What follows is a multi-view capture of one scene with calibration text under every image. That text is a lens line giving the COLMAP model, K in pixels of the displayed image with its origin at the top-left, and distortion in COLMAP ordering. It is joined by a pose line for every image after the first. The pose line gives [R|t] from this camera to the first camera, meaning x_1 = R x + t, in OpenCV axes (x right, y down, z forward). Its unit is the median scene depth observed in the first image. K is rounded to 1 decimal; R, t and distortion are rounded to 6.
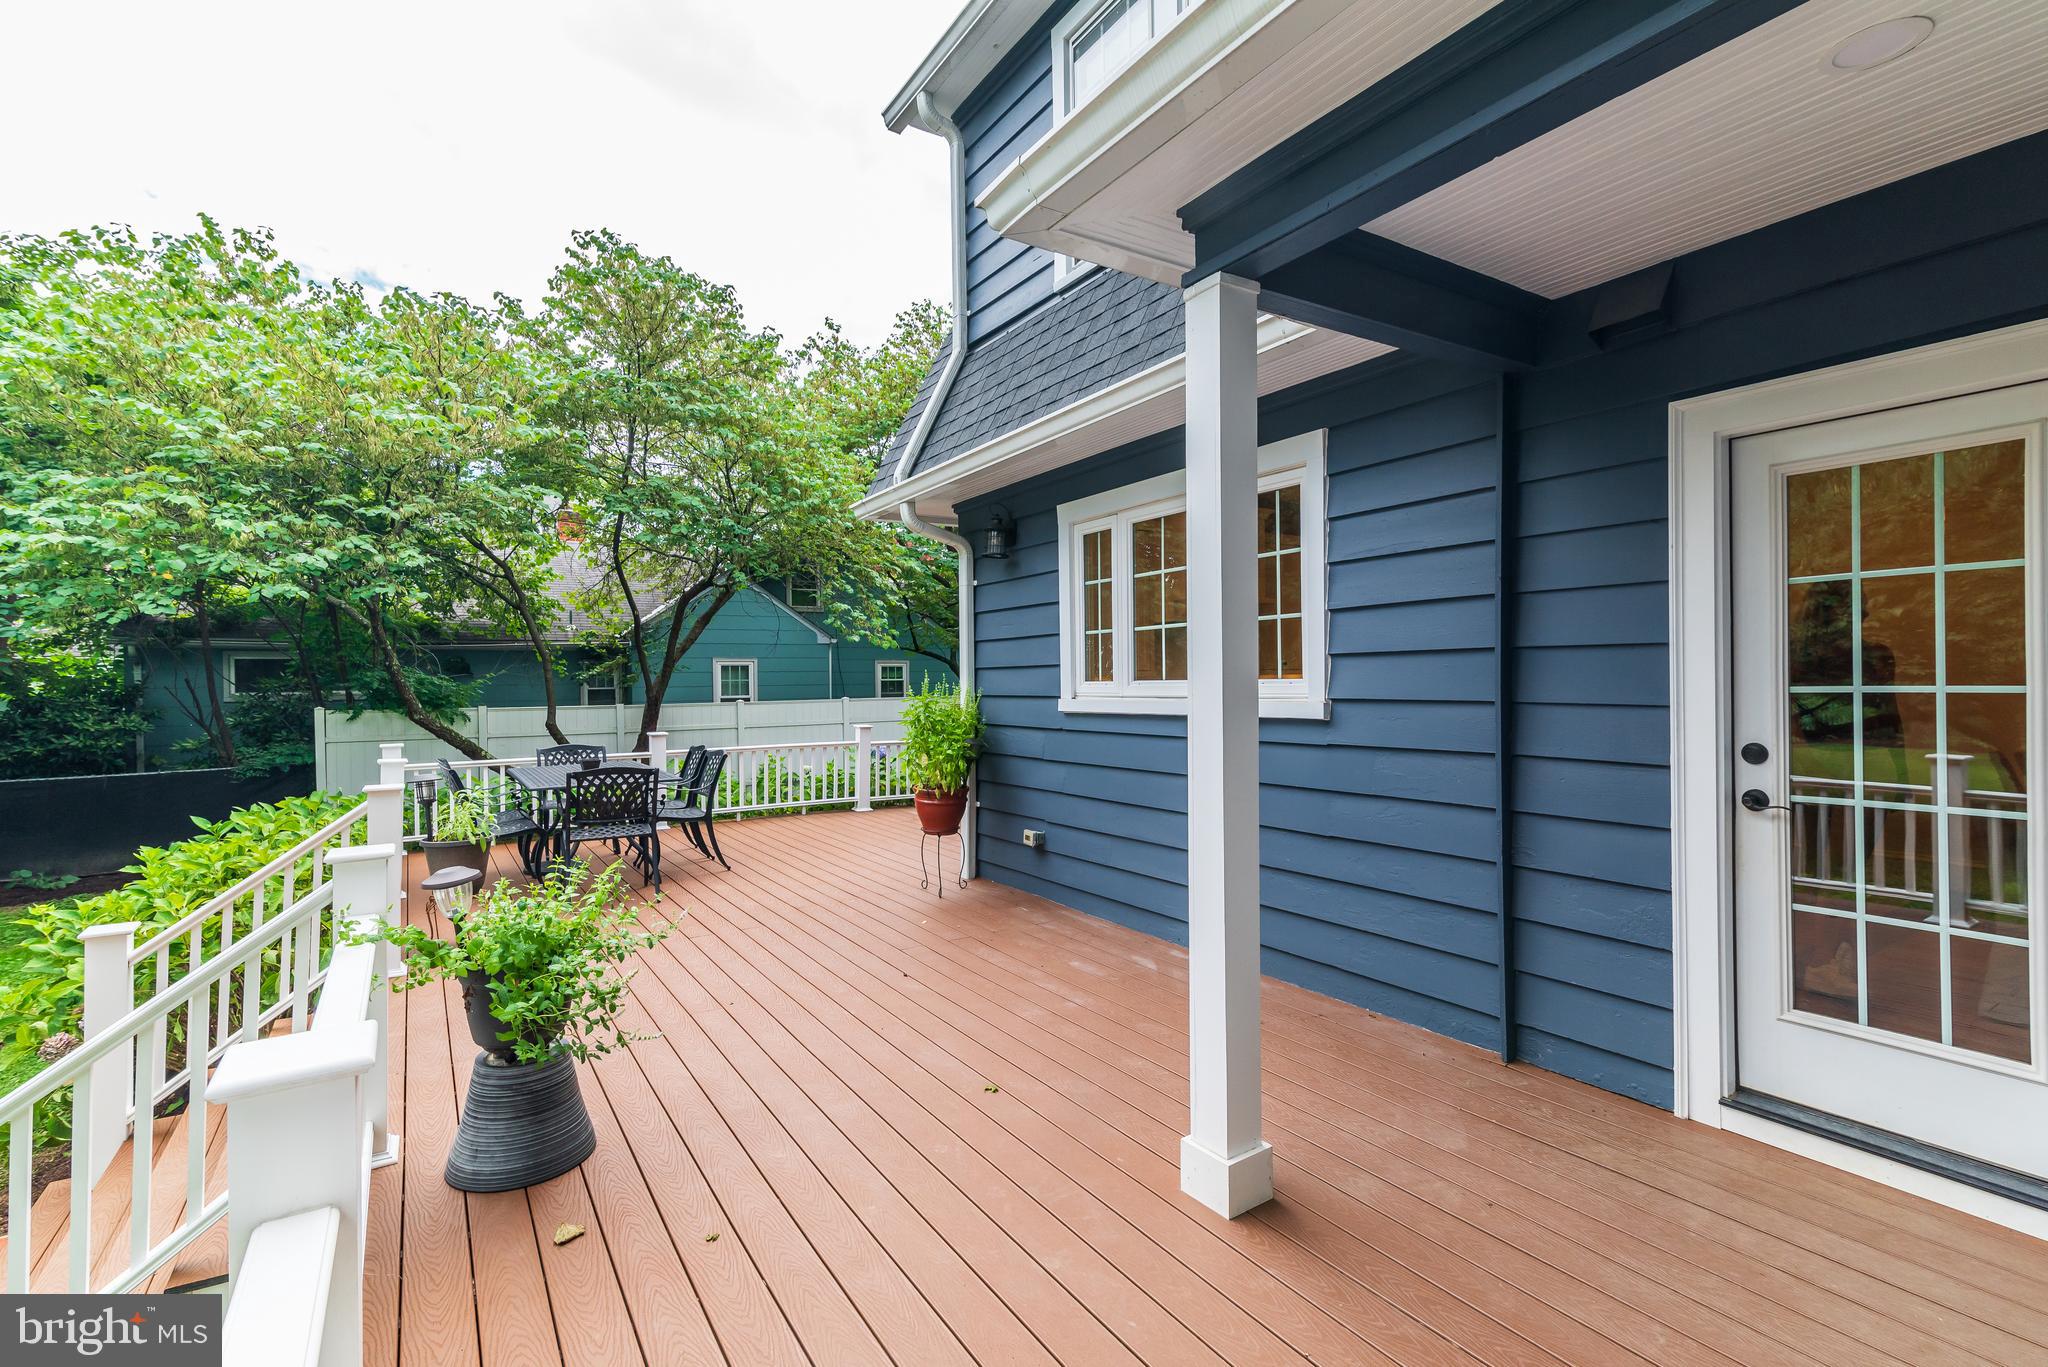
lens RADIAL K [[930.6, 0, 1023.0], [0, 930.6, 692.6], [0, 0, 1]] dist [-0.004522, 0.001015]
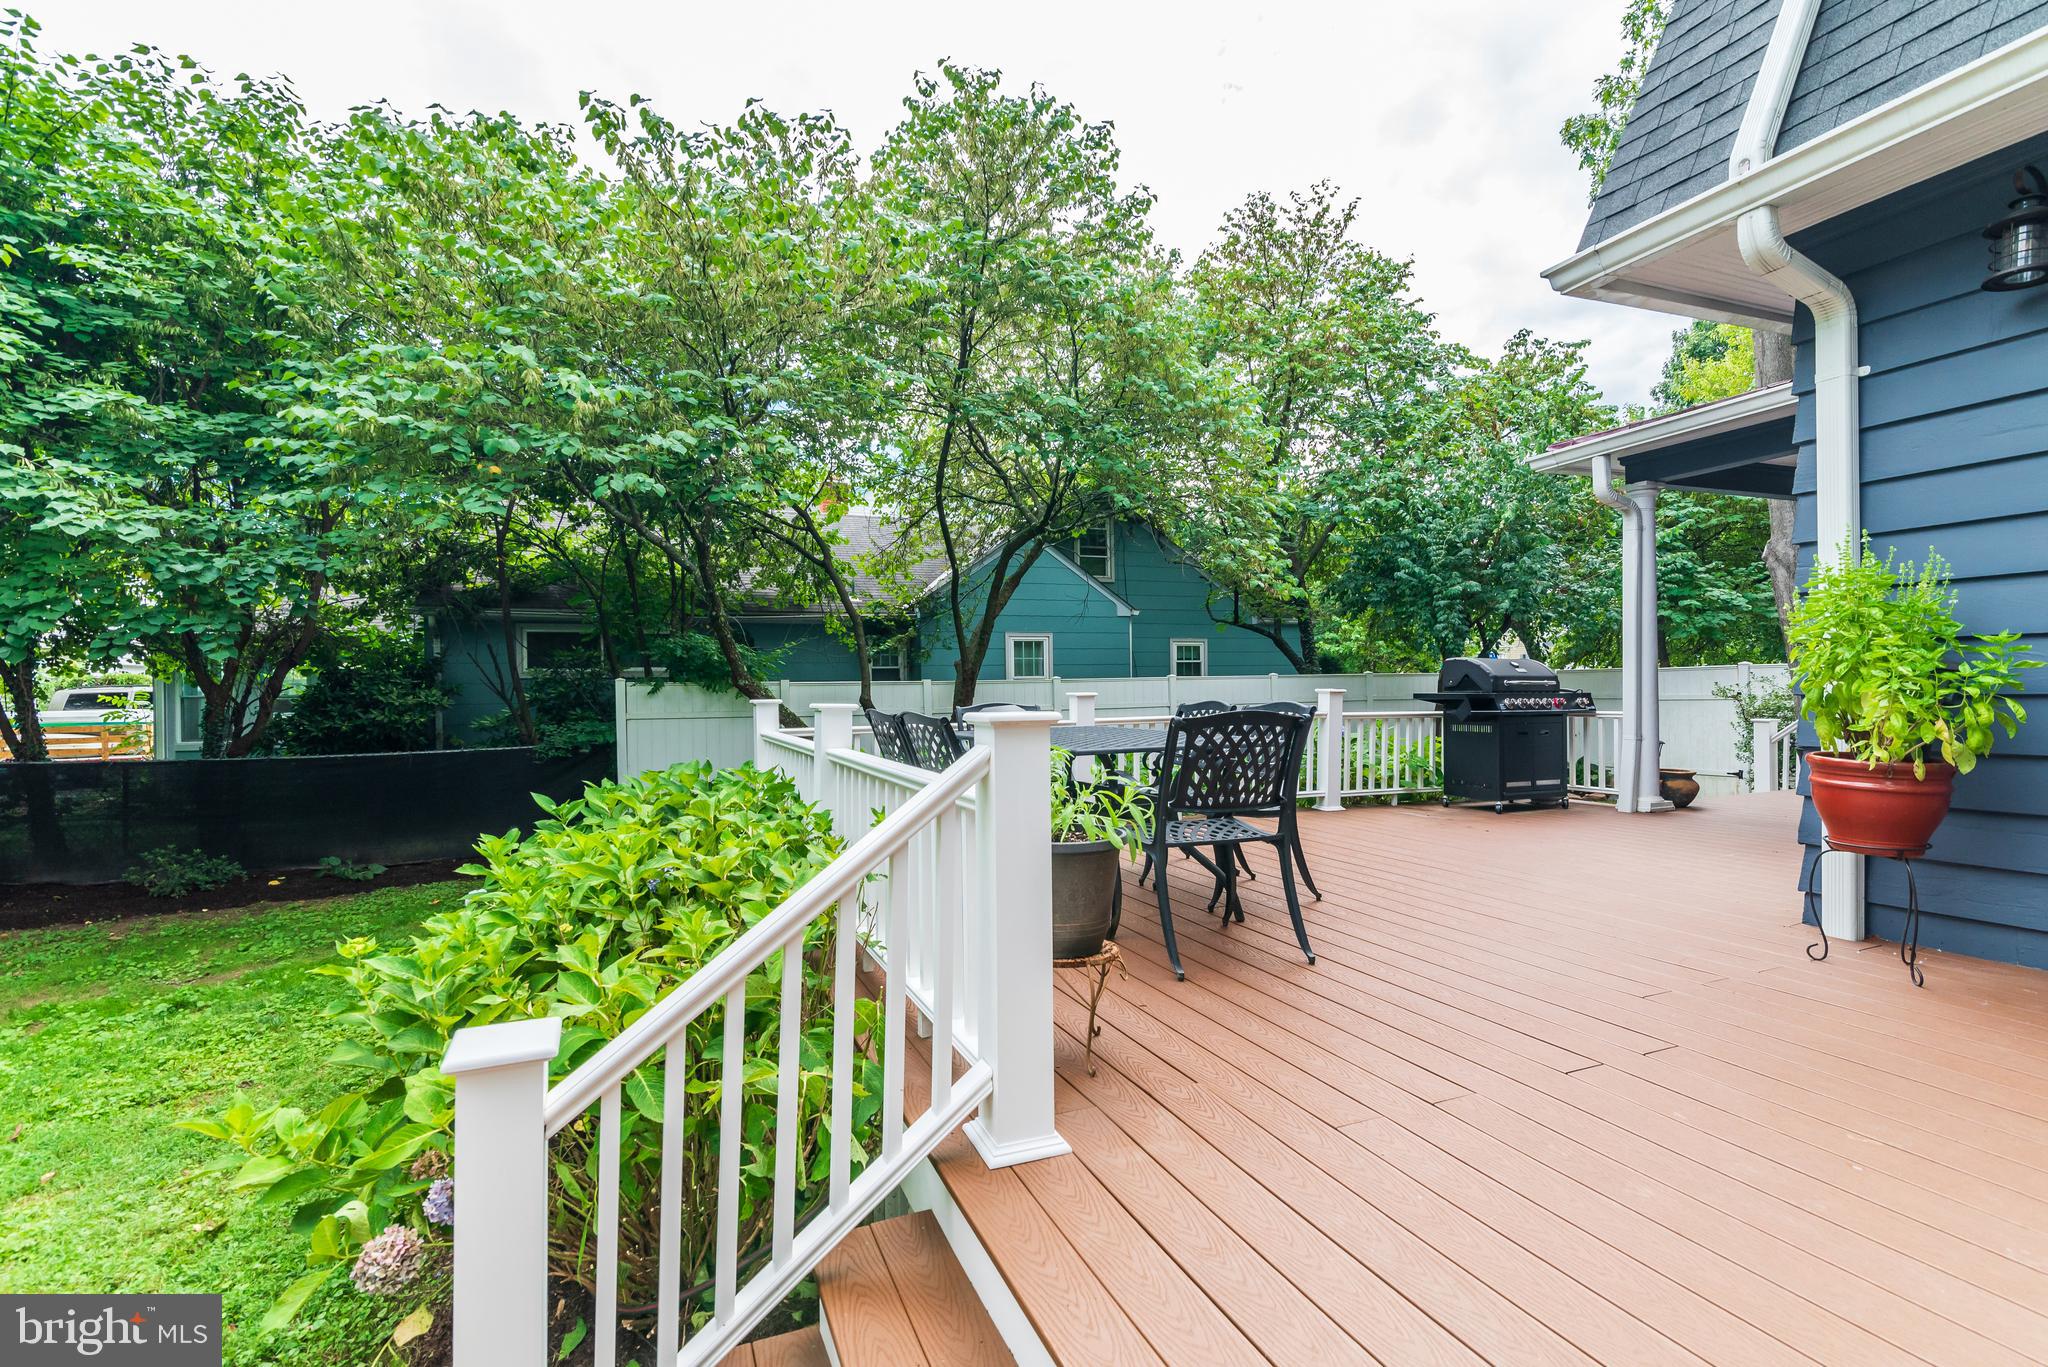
lens RADIAL K [[949.1, 0, 1022.2], [0, 949.1, 695.8], [0, 0, 1]] dist [-0.002307, -0.000958]
pose [[0.980944, -0.001555, -0.194285, -0.231216], [0.001312, 0.999998, -0.001380, 0.035984], [0.194287, 0.001099, 0.980944, 0.216707]]
